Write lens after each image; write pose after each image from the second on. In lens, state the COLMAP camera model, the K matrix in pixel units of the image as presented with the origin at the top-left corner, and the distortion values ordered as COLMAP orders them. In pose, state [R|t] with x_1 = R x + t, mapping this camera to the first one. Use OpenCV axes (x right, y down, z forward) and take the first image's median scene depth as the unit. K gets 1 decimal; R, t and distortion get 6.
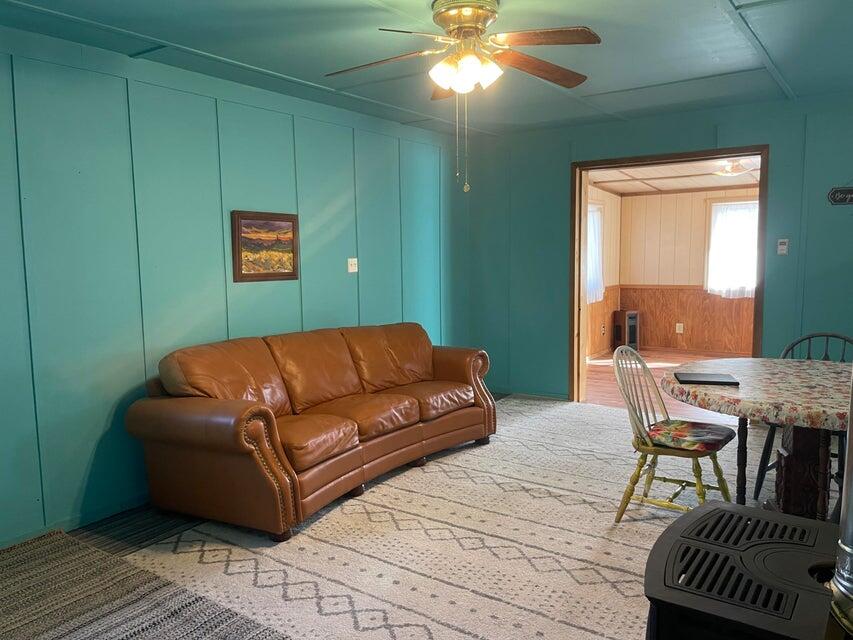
lens RADIAL K [[643.9, 0, 426.8], [0, 643.9, 325.8], [0, 0, 1]] dist [0.066831, -0.084430]
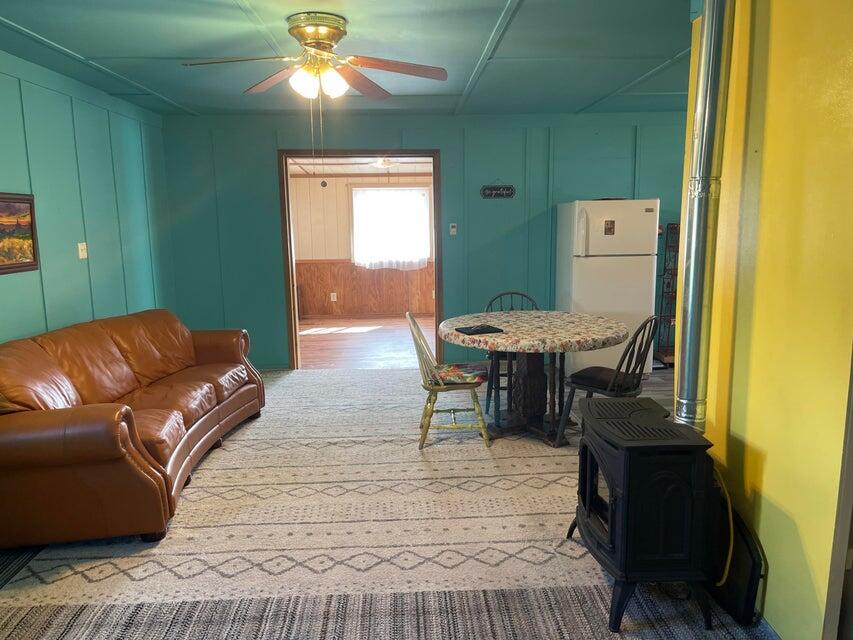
lens RADIAL K [[643.9, 0, 429.4], [0, 643.9, 324.9], [0, 0, 1]] dist [0.066831, -0.084430]
pose [[0.794428, -0.096438, 0.599653, -0.348948], [0.071940, 0.995304, 0.064760, -0.018368], [-0.603082, -0.008308, 0.797636, -0.019365]]
